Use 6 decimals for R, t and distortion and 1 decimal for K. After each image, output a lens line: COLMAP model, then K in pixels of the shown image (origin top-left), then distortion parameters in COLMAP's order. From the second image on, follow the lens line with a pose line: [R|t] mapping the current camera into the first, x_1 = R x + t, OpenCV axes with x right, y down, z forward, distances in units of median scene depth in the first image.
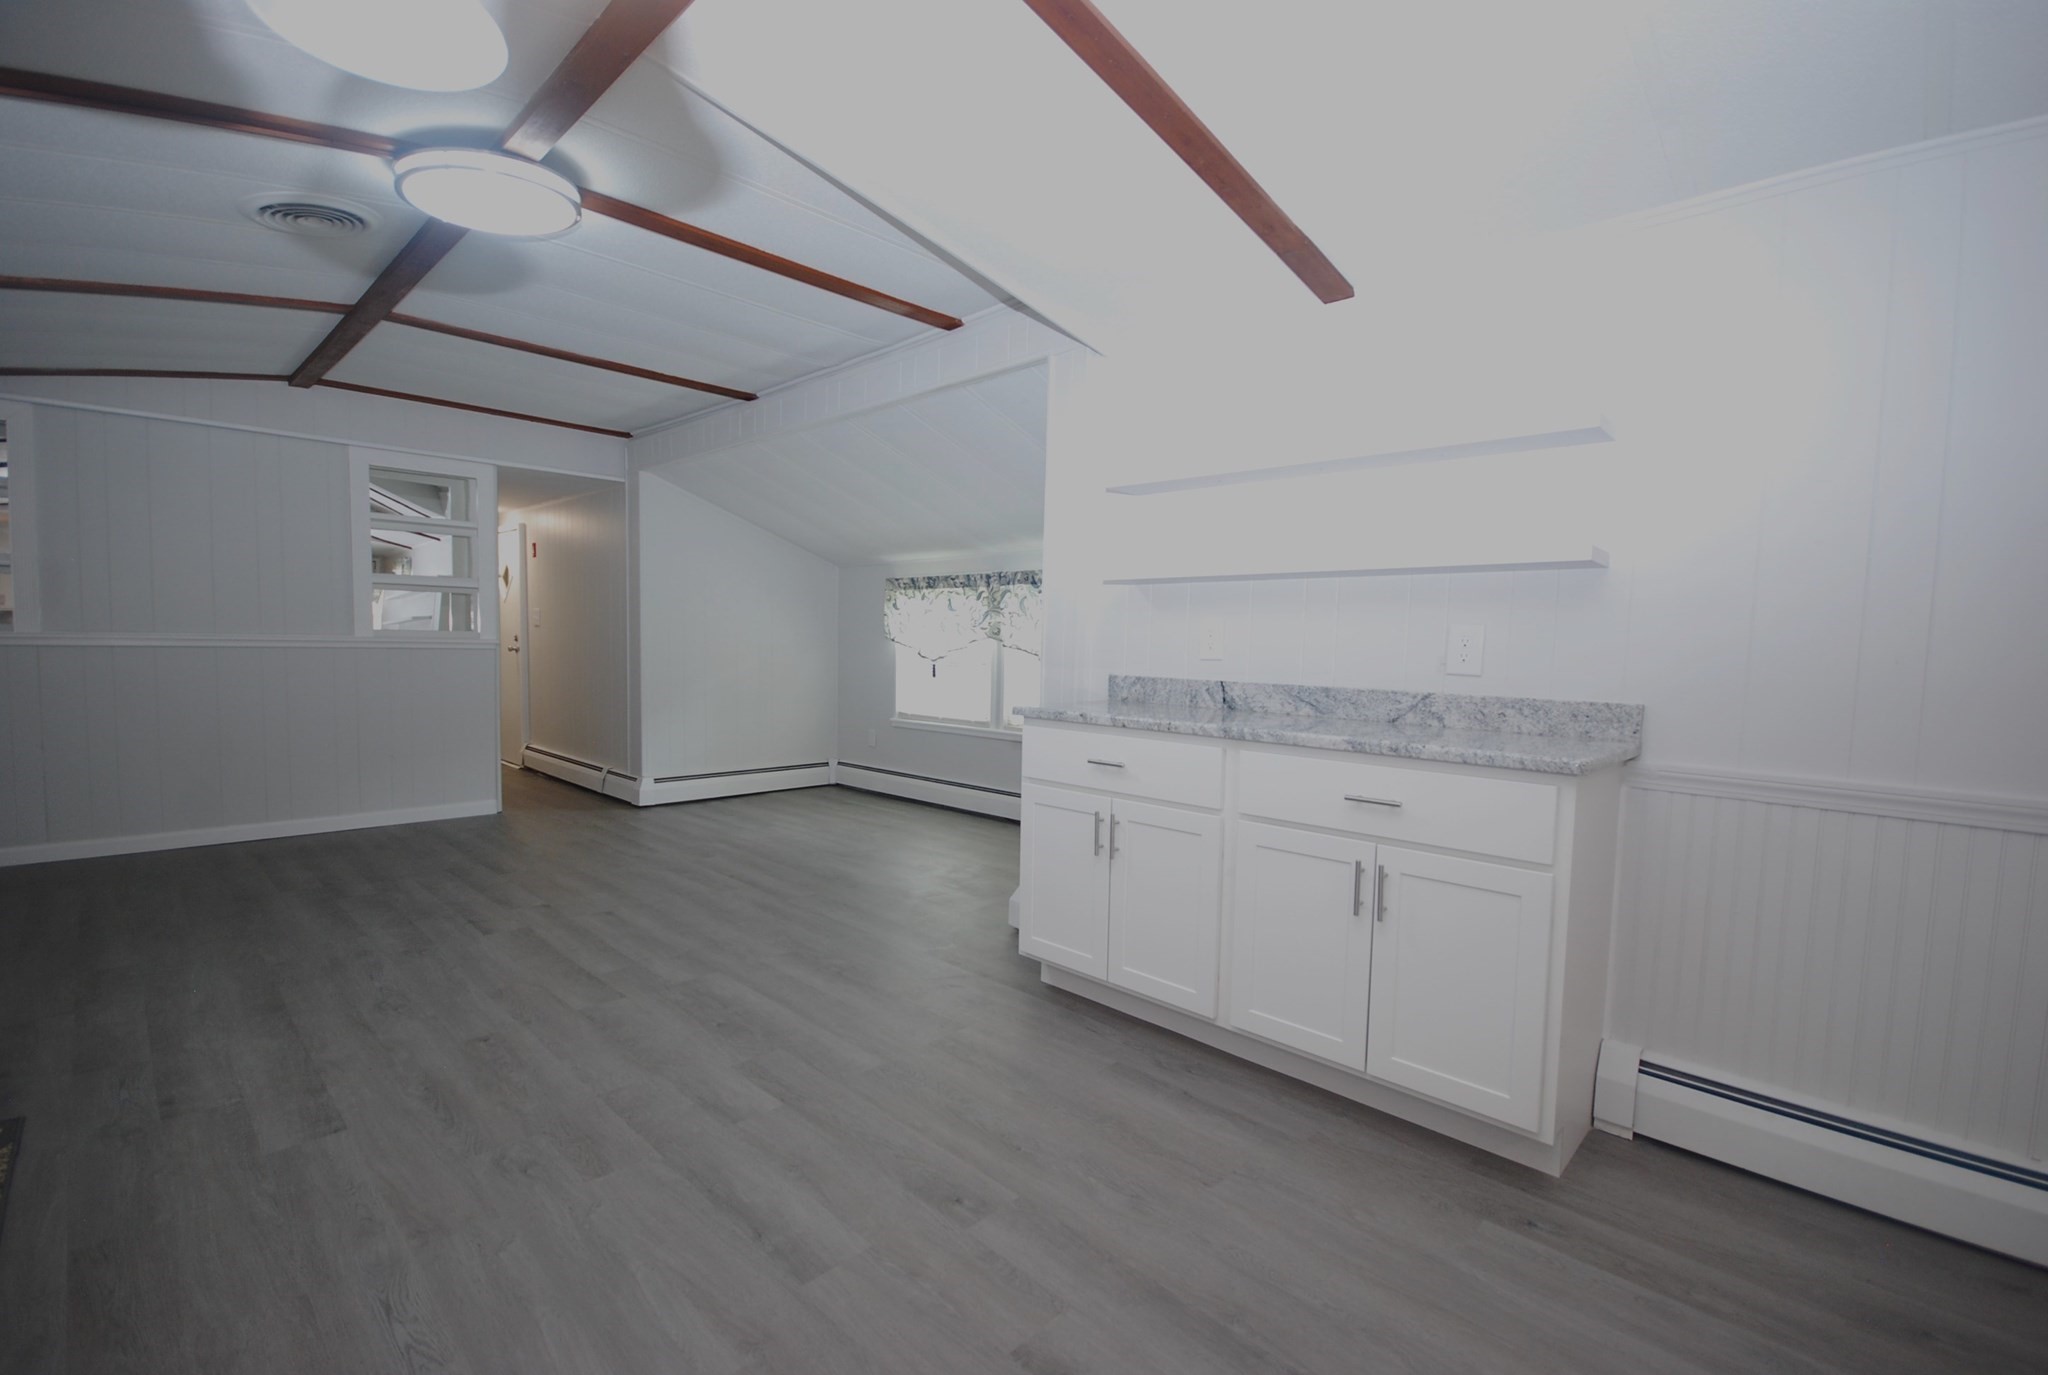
lens RADIAL K [[890.3, 0, 1028.7], [0, 890.3, 689.4], [0, 0, 1]] dist [0.001341, -0.009643]
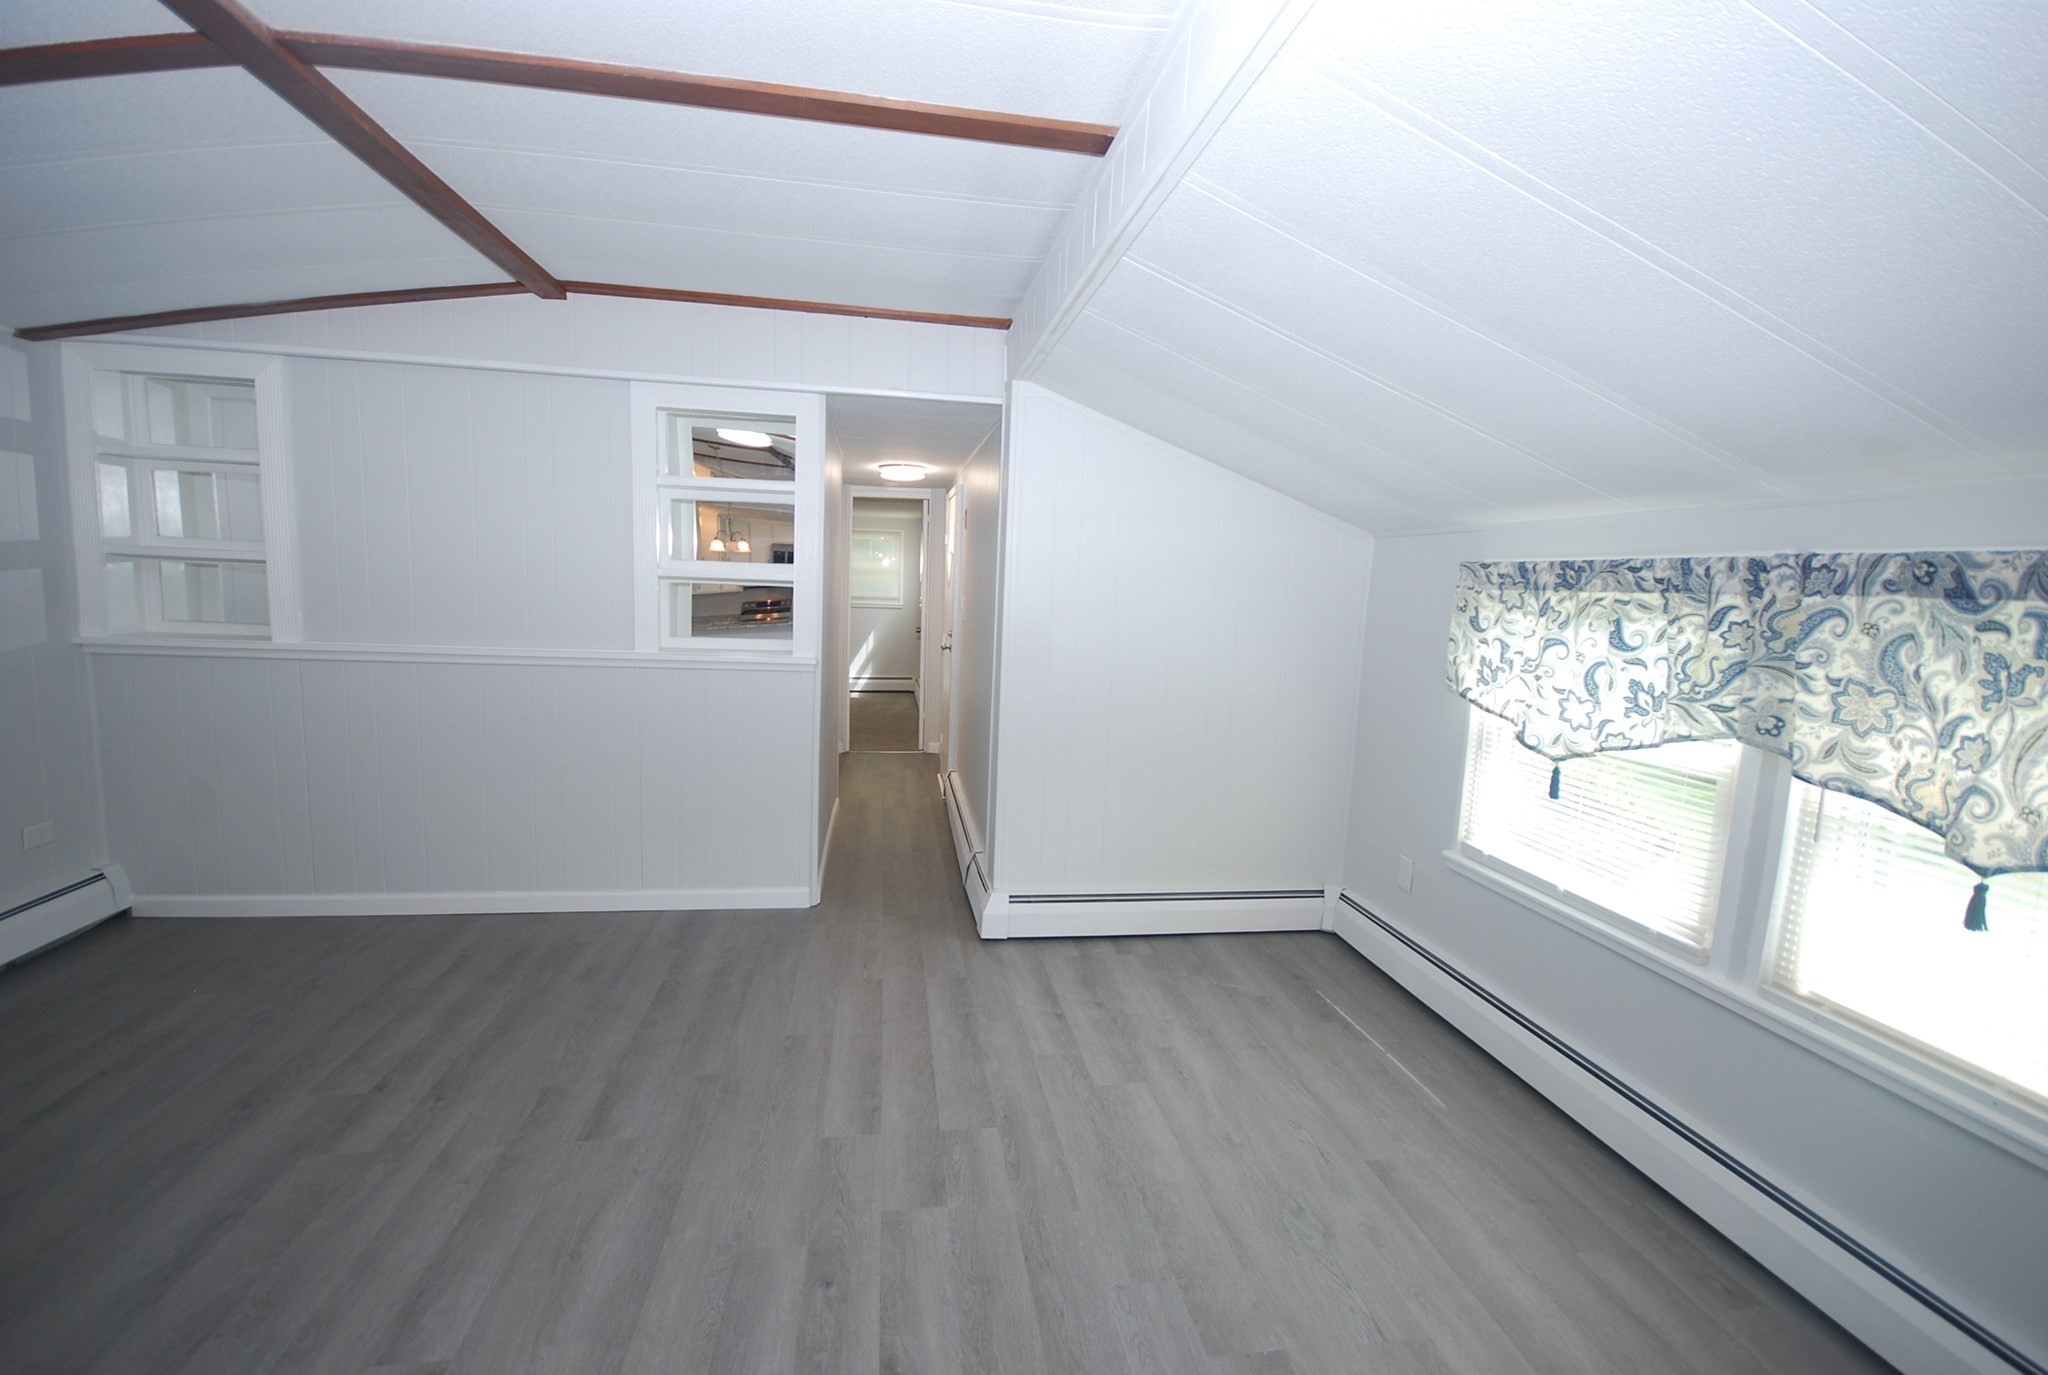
lens RADIAL K [[890.3, 0, 1030.6], [0, 890.3, 704.1], [0, 0, 1]] dist [0.001341, -0.009643]
pose [[0.797202, 0.096421, -0.595963, -0.059652], [-0.060847, 0.994969, 0.079583, -0.082004], [0.600639, -0.027181, 0.799059, 0.538257]]
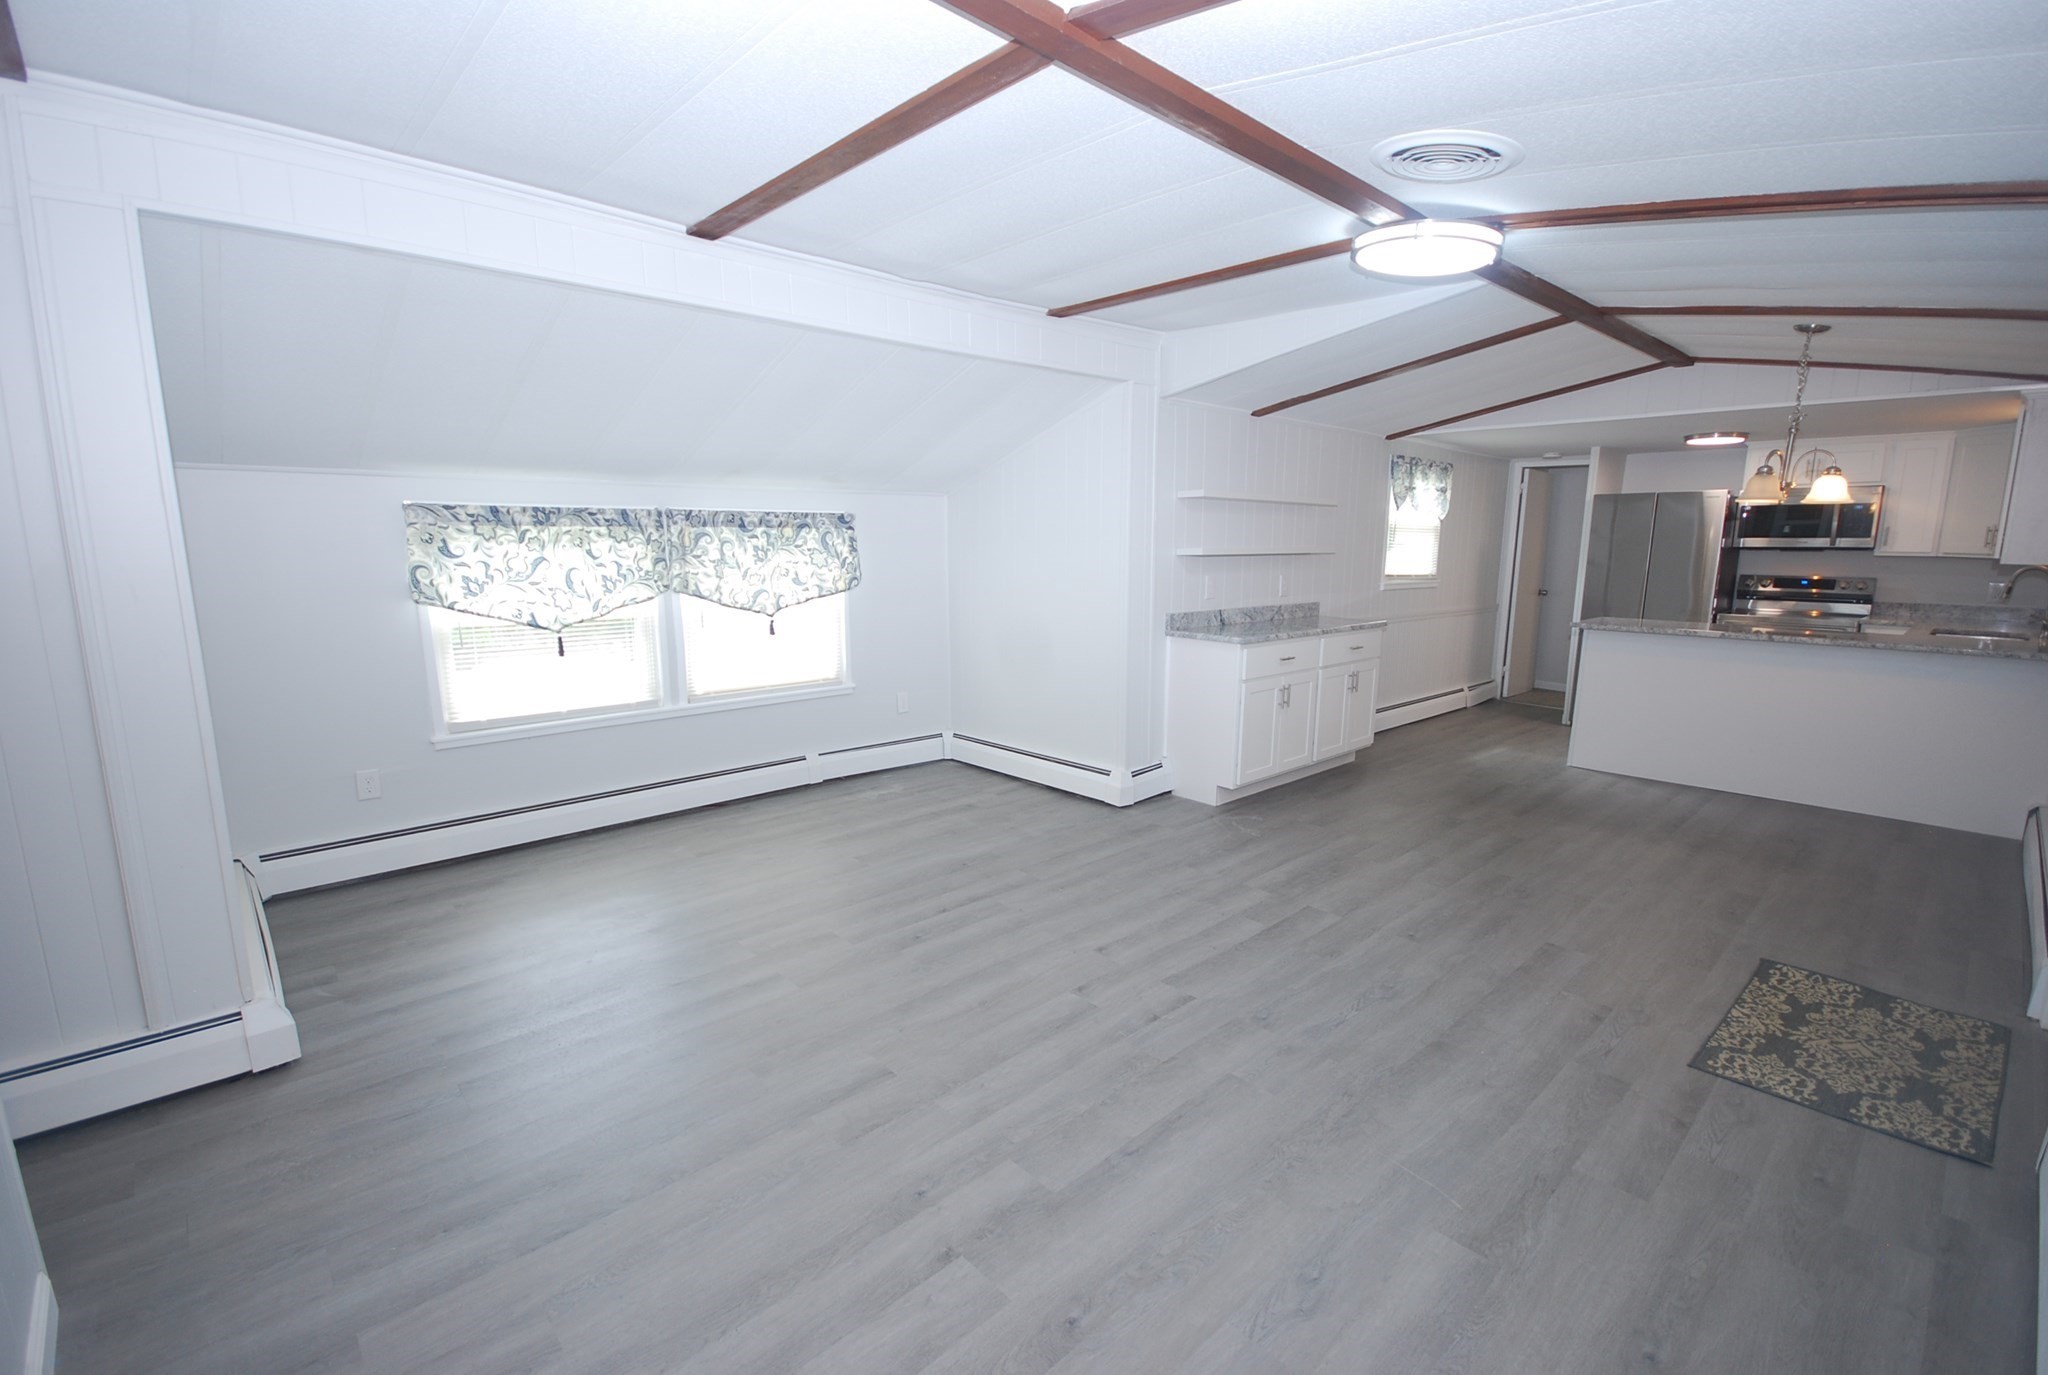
lens RADIAL K [[890.3, 0, 1040.5], [0, 890.3, 673.0], [0, 0, 1]] dist [0.001341, -0.009643]
pose [[0.054528, -0.169295, 0.984056, -0.804732], [0.050886, 0.984713, 0.166588, -0.101804], [-0.997215, 0.040991, 0.062309, 0.622141]]
